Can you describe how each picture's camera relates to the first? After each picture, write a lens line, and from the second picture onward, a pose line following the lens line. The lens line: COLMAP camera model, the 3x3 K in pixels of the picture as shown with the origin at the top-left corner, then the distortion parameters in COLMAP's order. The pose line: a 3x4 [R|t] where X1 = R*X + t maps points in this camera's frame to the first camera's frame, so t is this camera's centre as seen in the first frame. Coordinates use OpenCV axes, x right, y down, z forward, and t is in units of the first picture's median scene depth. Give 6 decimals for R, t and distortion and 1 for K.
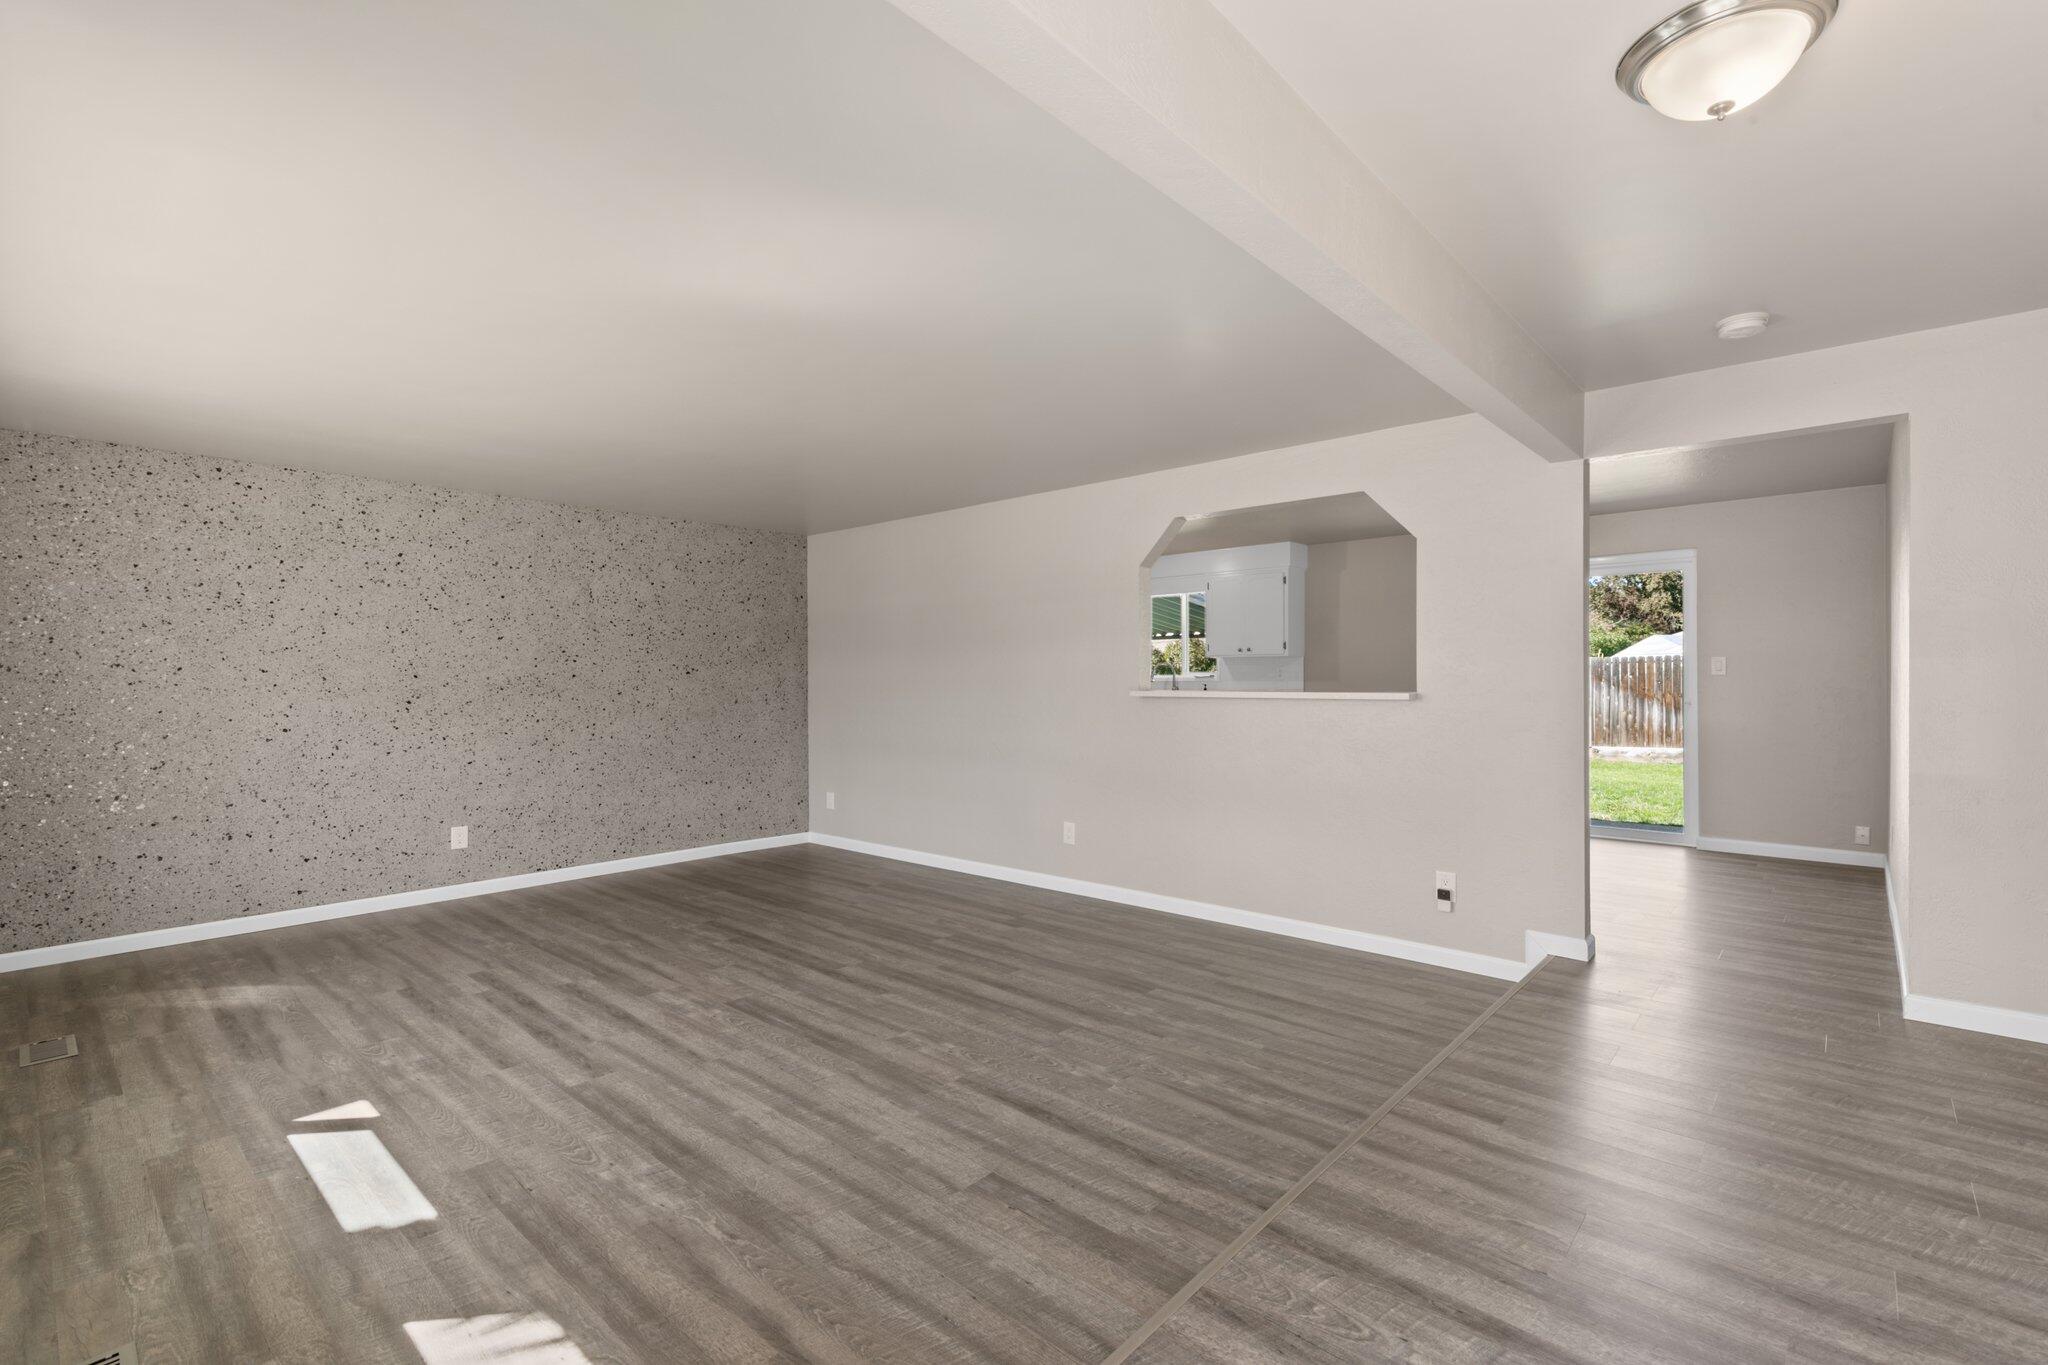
lens RADIAL K [[919.3, 0, 1044.1], [0, 919.3, 682.1], [0, 0, 1]] dist [0.003631, -0.000049]
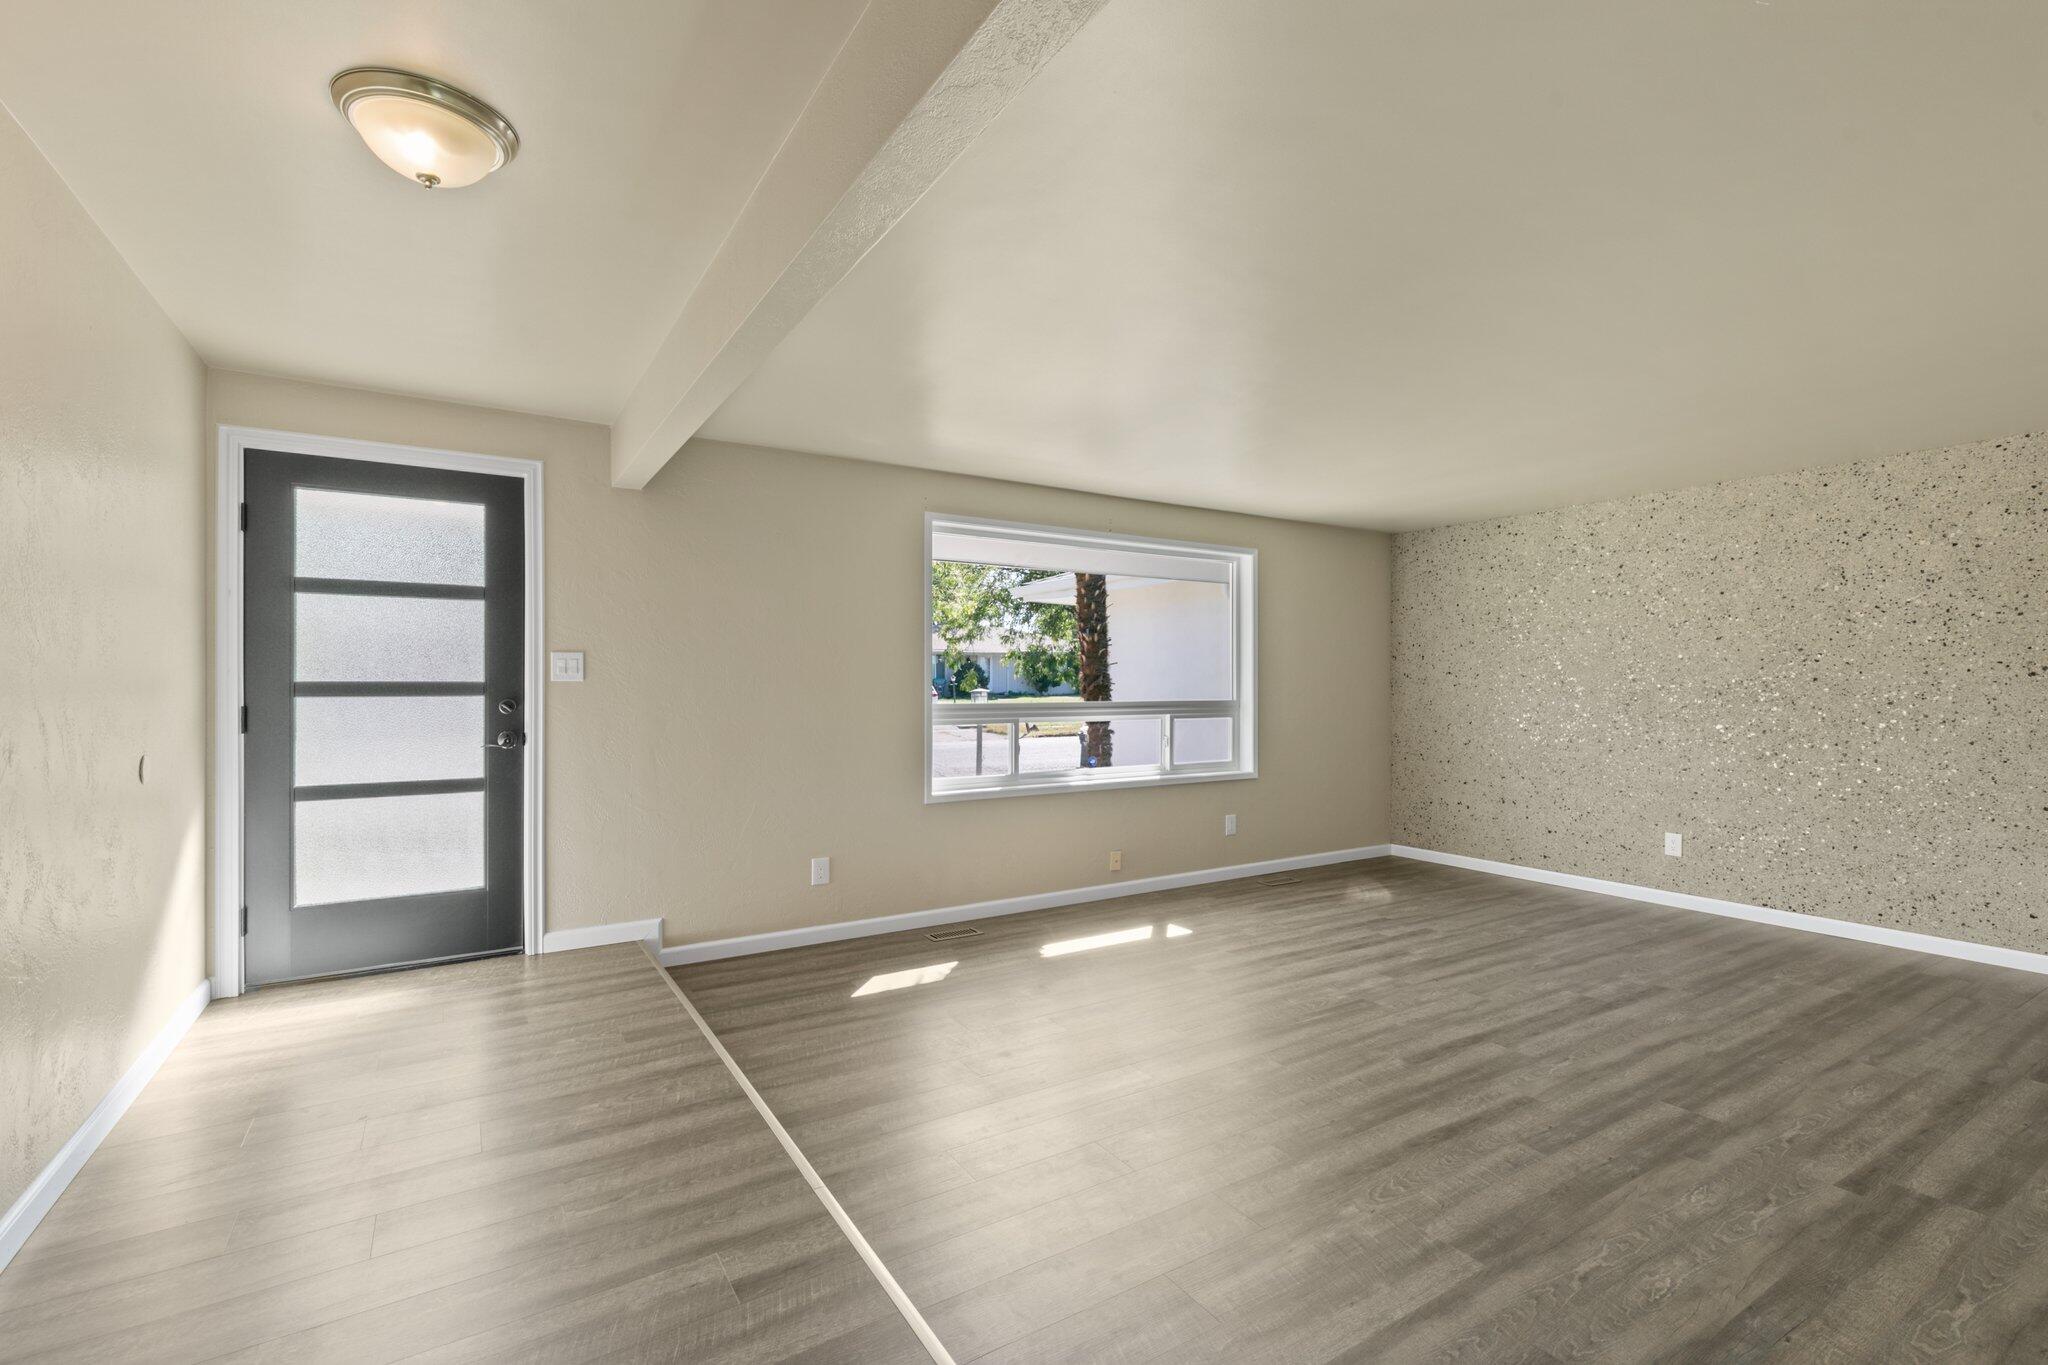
lens RADIAL K [[914.6, 0, 1036.0], [0, 914.6, 683.2], [0, 0, 1]] dist [0.005281, -0.001039]
pose [[-0.282842, 0.003670, -0.959160, 0.593990], [-0.003492, 0.999982, 0.004856, -0.006267], [0.959160, 0.004723, -0.282824, 0.754533]]
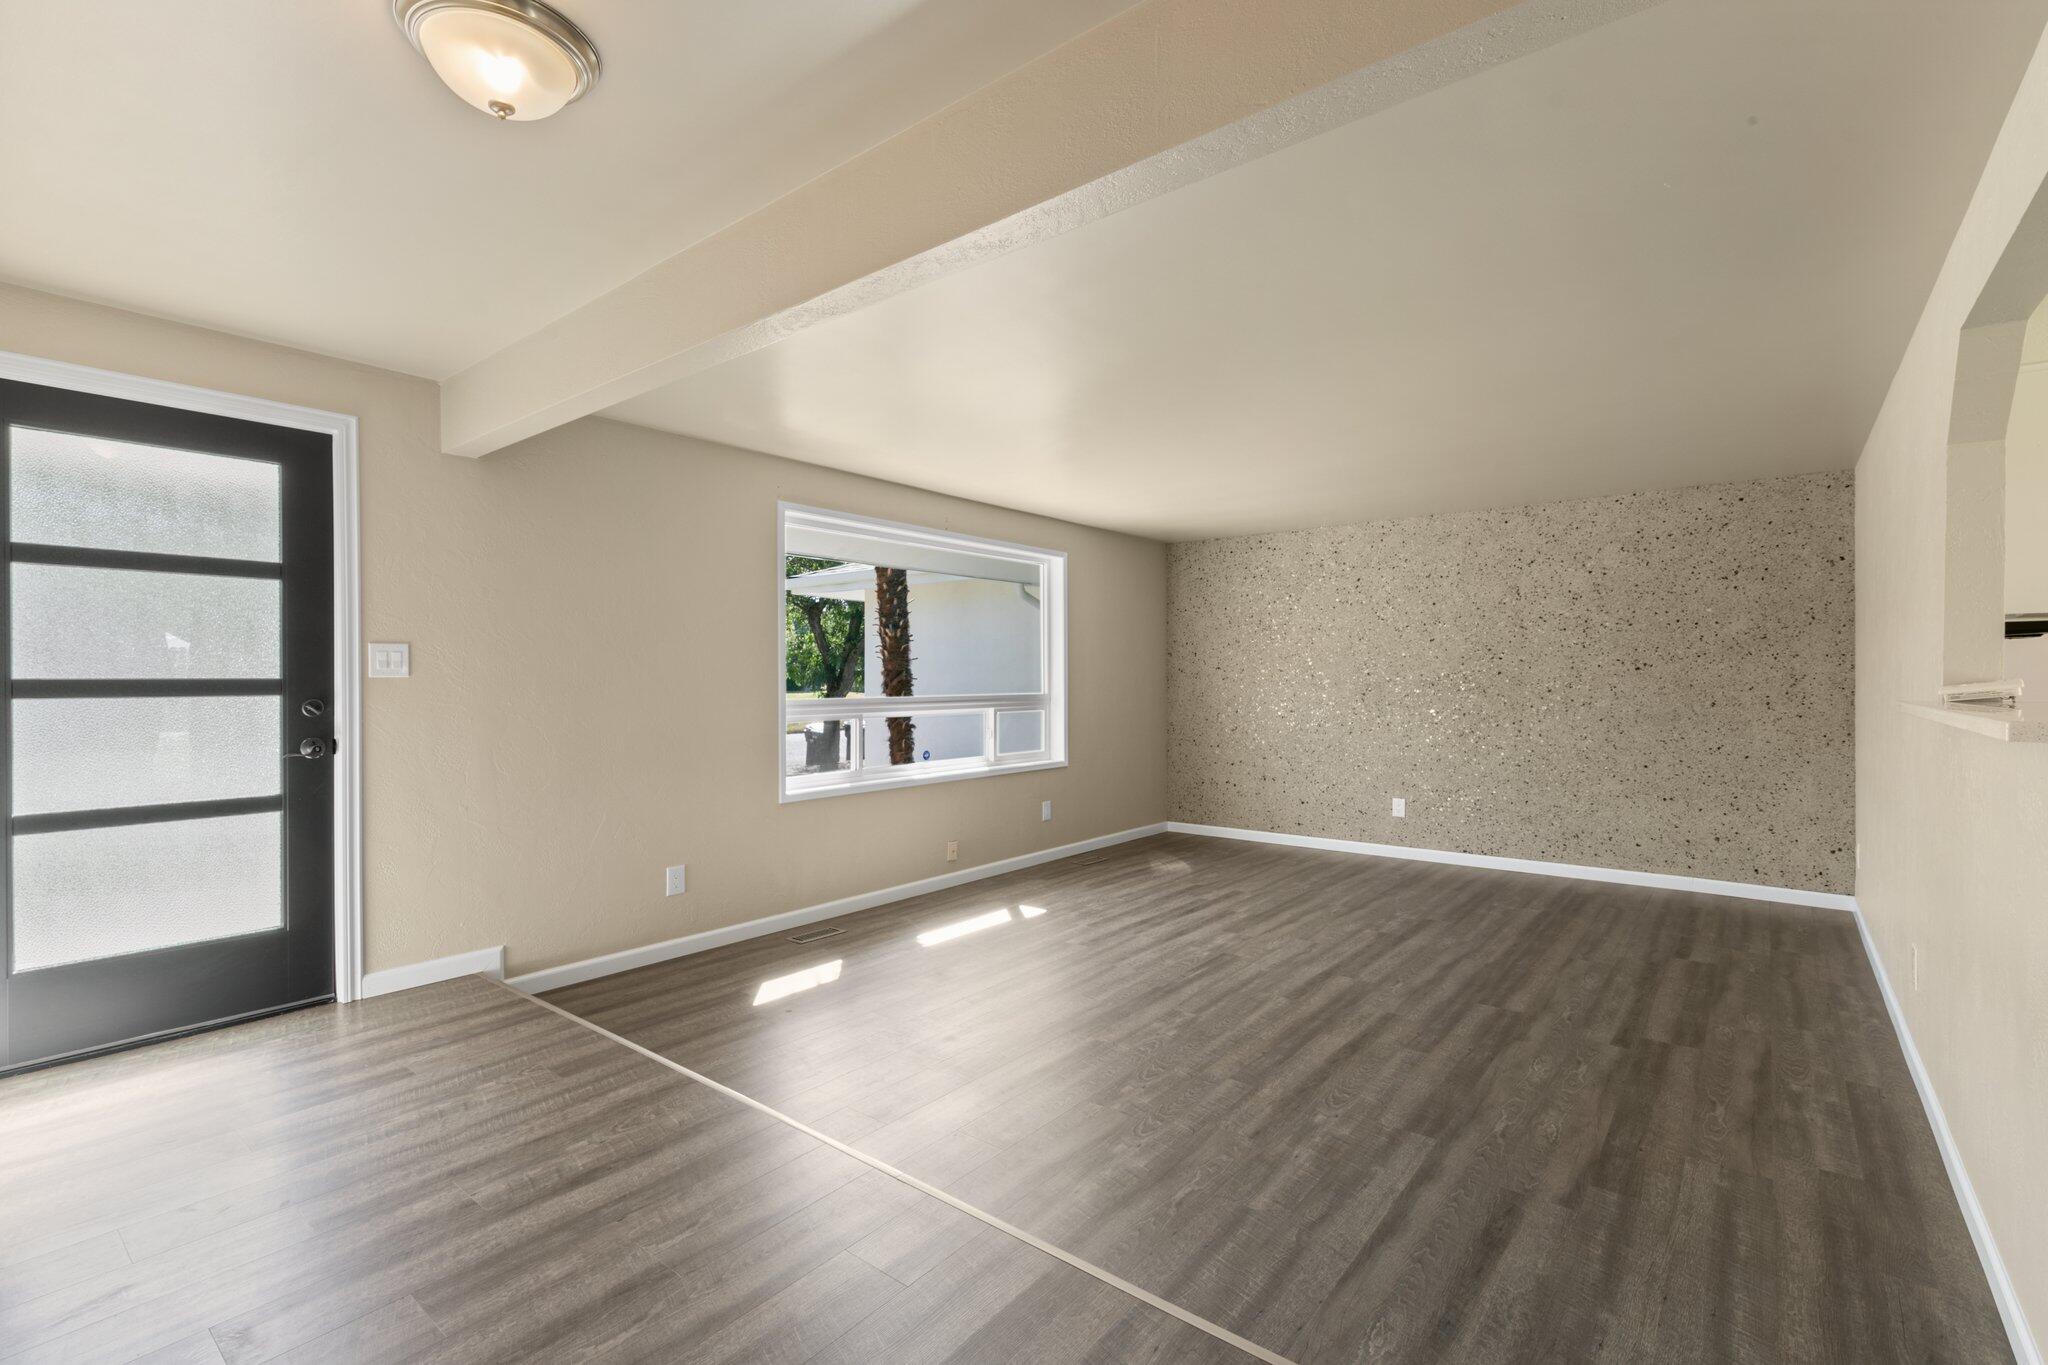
lens RADIAL K [[914.6, 0, 1036.0], [0, 914.6, 683.2], [0, 0, 1]] dist [0.005281, -0.001039]
pose [[0.045260, 0.008676, -0.998938, 0.650612], [-0.000894, 0.999962, 0.008644, -0.004635], [0.998975, 0.000502, 0.045266, 0.569269]]
